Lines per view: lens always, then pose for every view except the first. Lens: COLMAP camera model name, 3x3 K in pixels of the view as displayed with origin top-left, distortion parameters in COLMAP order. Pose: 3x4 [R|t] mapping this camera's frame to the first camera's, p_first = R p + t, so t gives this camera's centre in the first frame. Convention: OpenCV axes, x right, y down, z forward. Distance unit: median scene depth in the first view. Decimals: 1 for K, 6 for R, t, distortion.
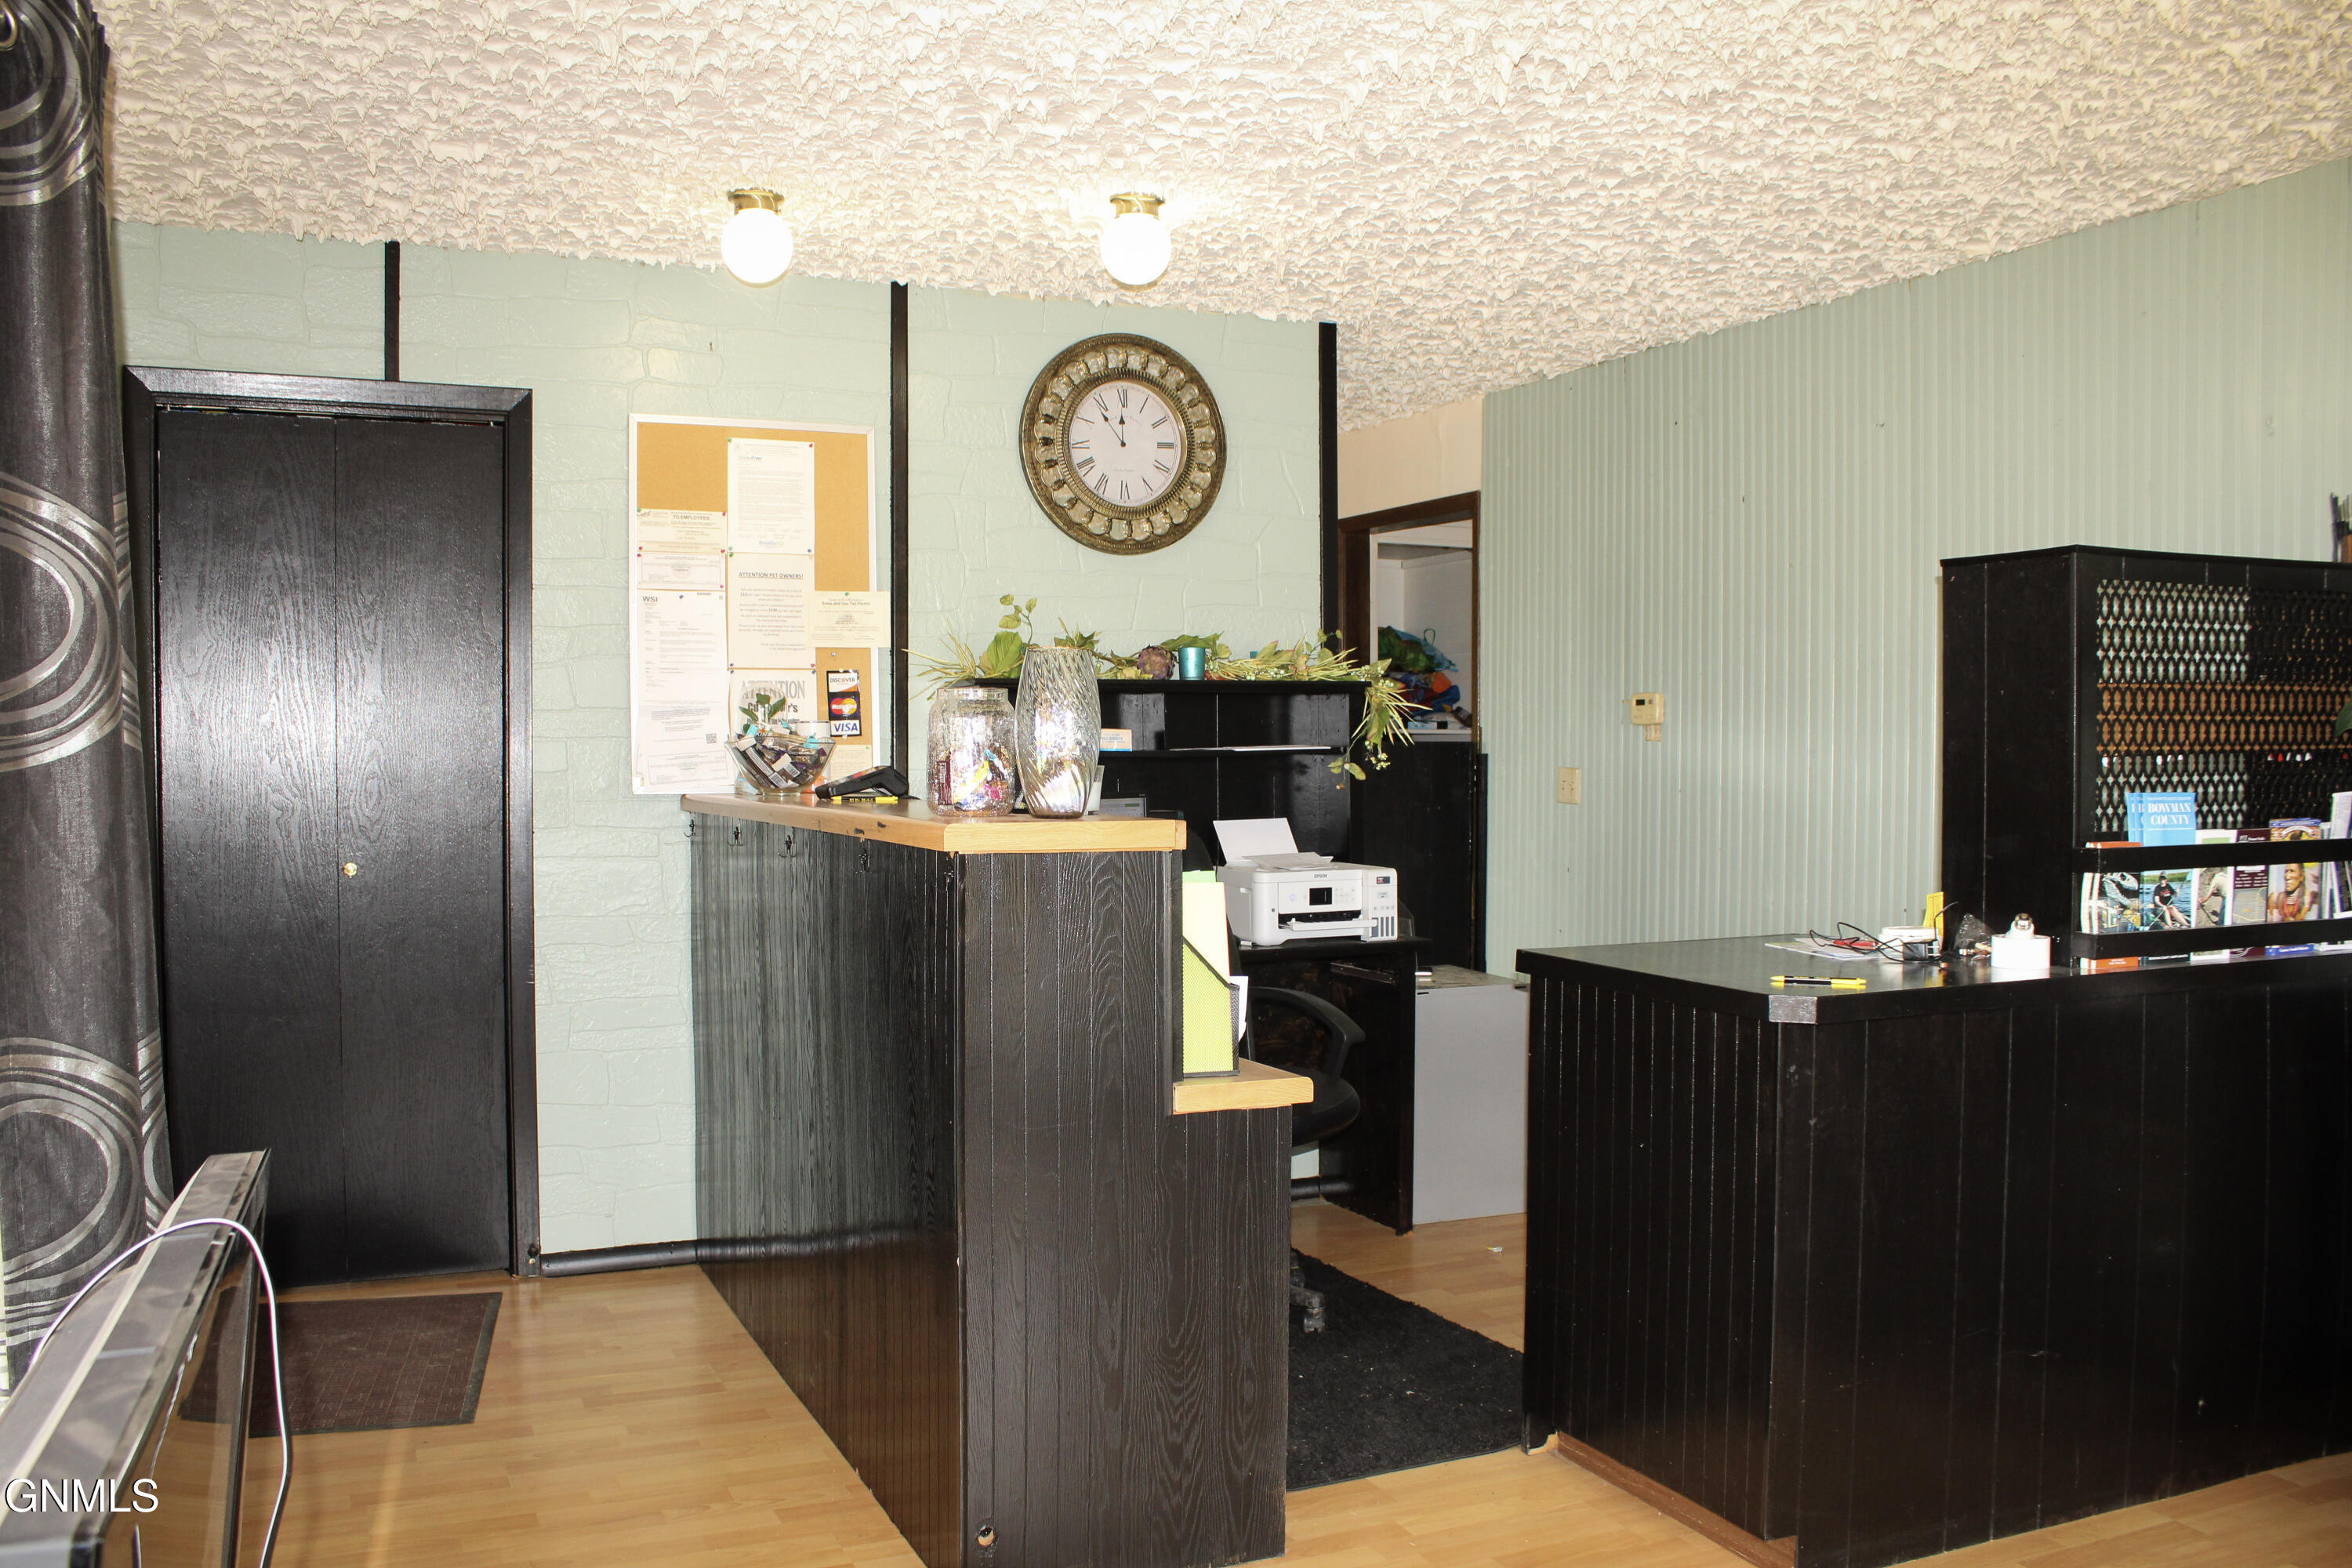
lens RADIAL K [[1953.1, 0, 1156.1], [0, 1953.1, 790.8], [0, 0, 1]] dist [-0.140635, 0.110271]
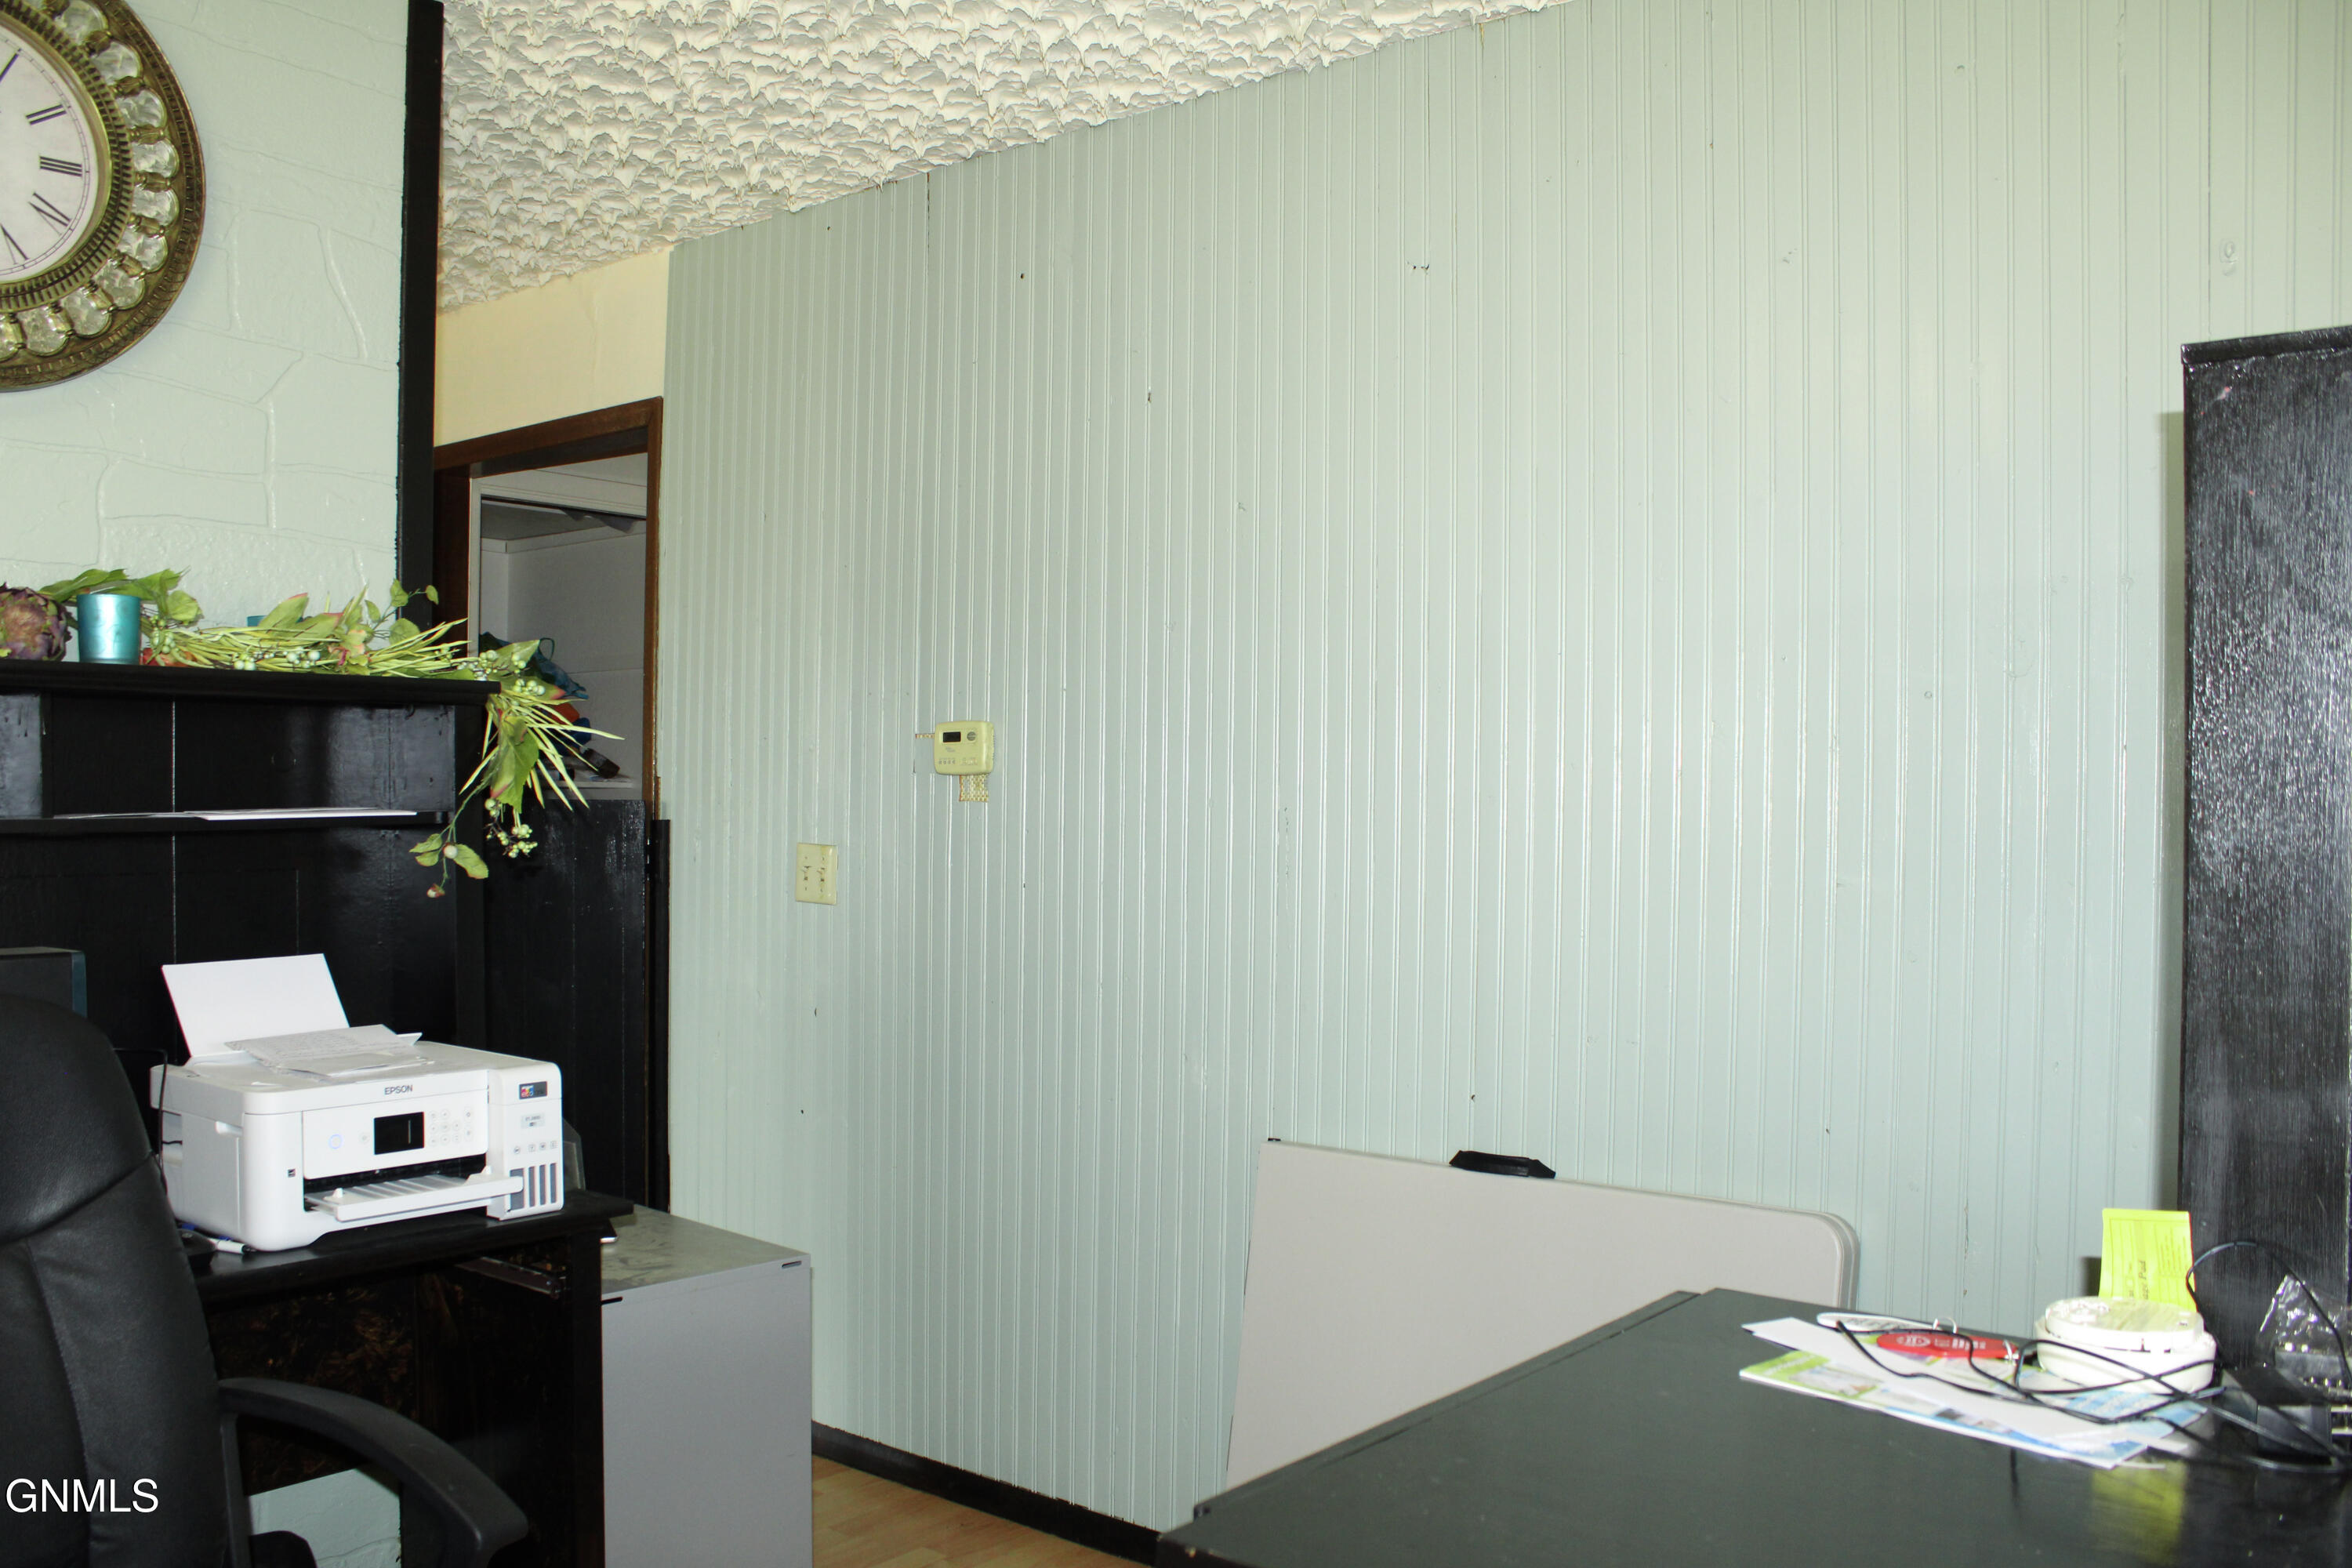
lens RADIAL K [[1953.1, 0, 1166.2], [0, 1953.1, 802.0], [0, 0, 1]] dist [-0.140635, 0.110271]
pose [[0.888815, 0.006246, 0.458223, 0.036121], [0.004344, 0.999747, -0.022054, -0.013486], [-0.458245, 0.021593, 0.888564, 0.485121]]
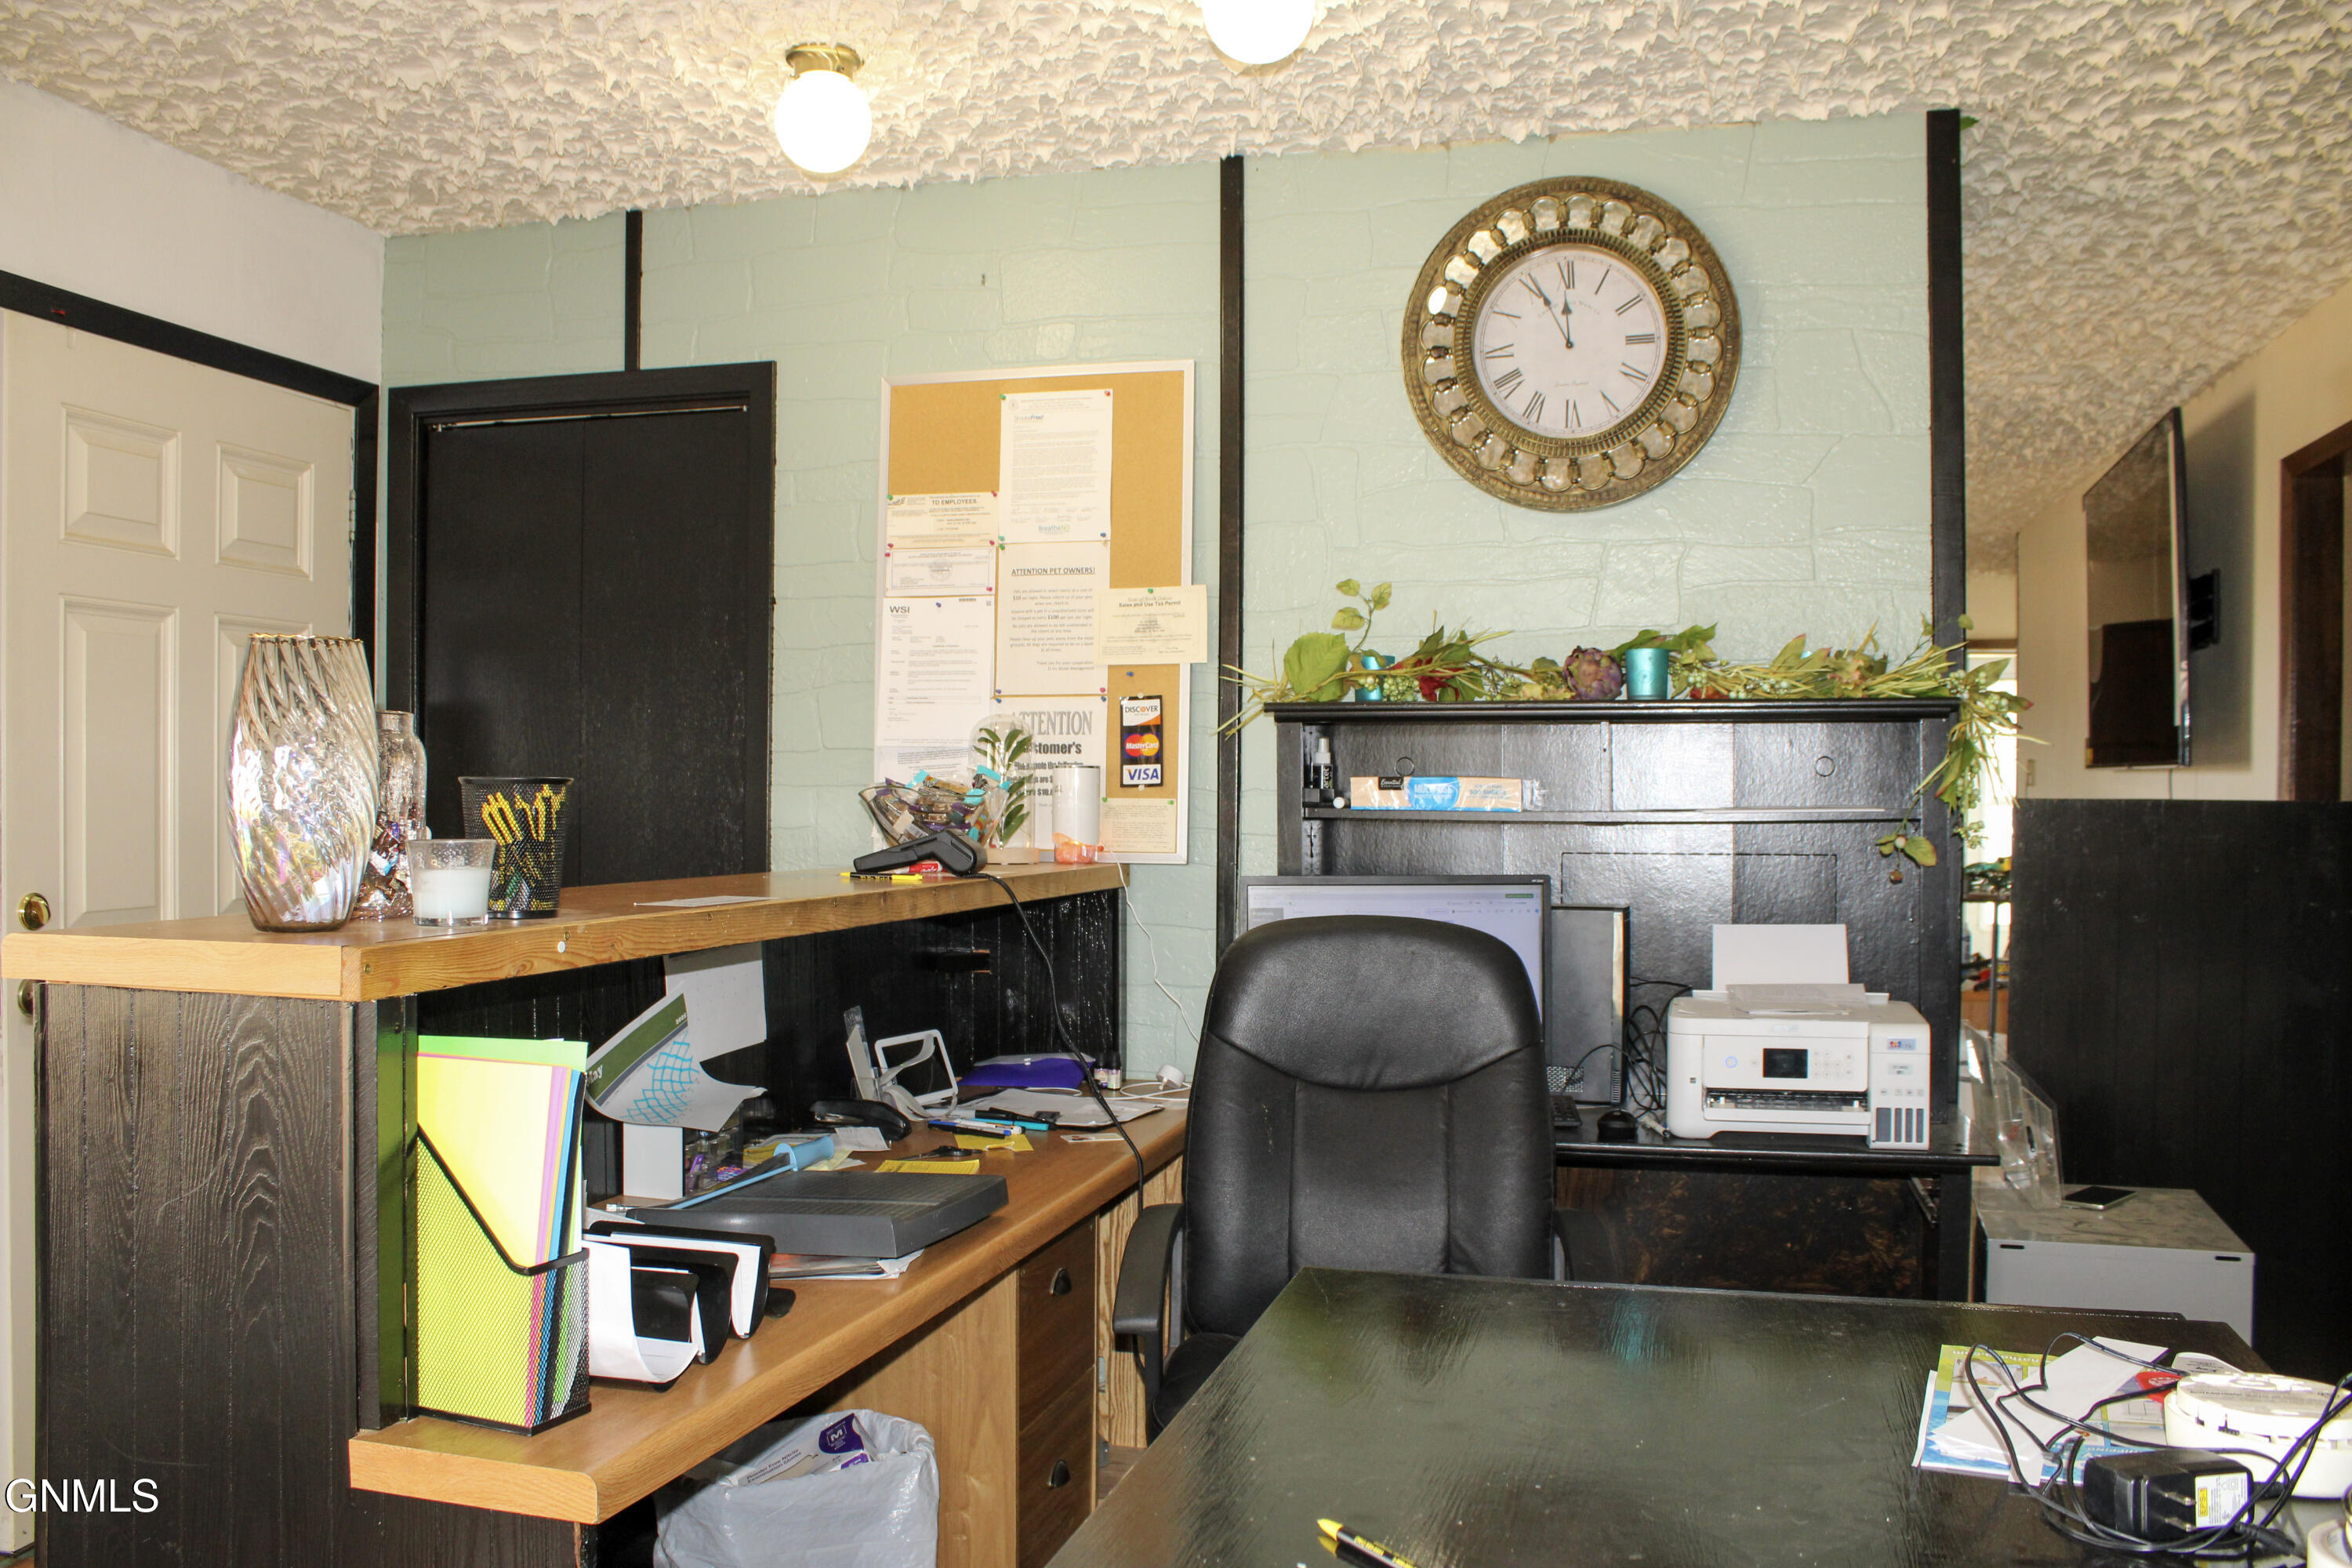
lens RADIAL K [[1953.1, 0, 1161.9], [0, 1953.1, 796.5], [0, 0, 1]] dist [-0.140635, 0.110271]
pose [[0.778943, 0.006948, -0.627056, 0.285509], [-0.022504, 0.999604, -0.016878, -0.011376], [0.626691, 0.027258, 0.778791, 0.410784]]
